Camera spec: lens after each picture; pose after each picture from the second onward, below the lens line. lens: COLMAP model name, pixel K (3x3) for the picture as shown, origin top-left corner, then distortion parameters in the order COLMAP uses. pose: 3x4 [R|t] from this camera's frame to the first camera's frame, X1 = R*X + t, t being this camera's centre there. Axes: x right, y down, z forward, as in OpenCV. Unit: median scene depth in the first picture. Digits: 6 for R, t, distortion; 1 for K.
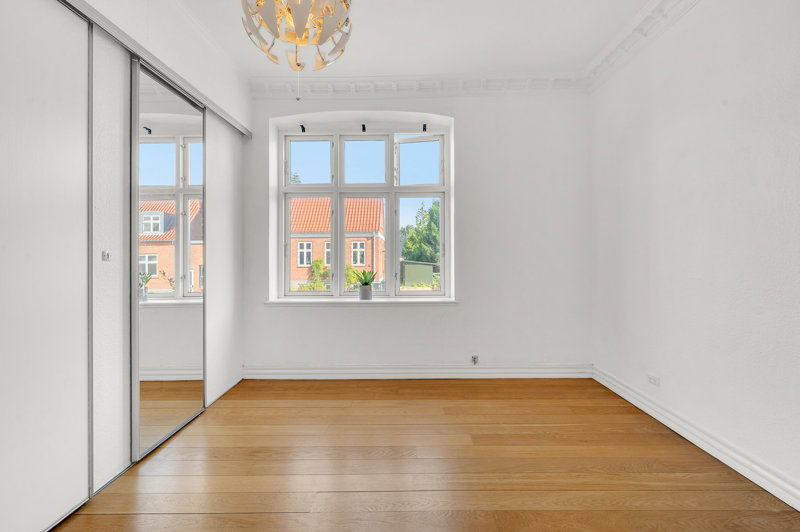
lens RADIAL K [[358.0, 0, 400.0], [0, 358.0, 258.5], [0, 0, 1]] dist [0.000688, -0.000344]
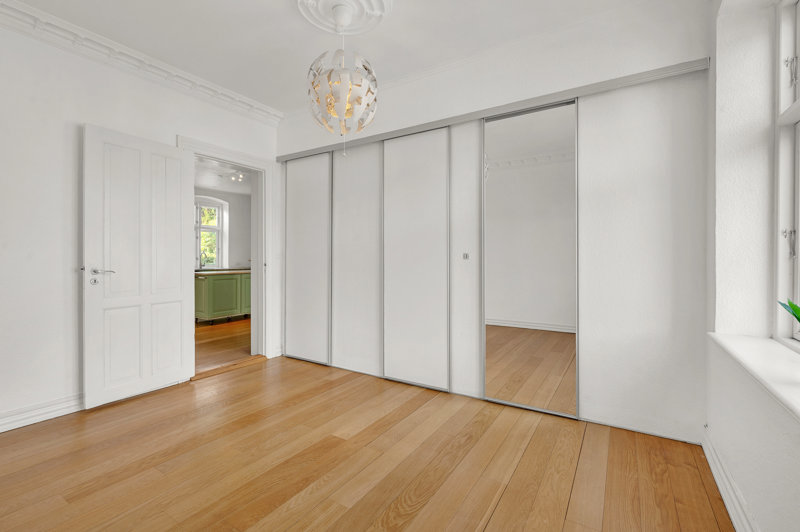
lens RADIAL K [[358.0, 0, 400.0], [0, 358.0, 258.5], [0, 0, 1]] dist [0.000688, -0.000344]
pose [[-0.533000, 0.000443, -0.846115, 0.535143], [-0.003763, 0.999989, 0.002894, -0.000297], [0.846107, 0.004726, -0.532993, 1.190282]]
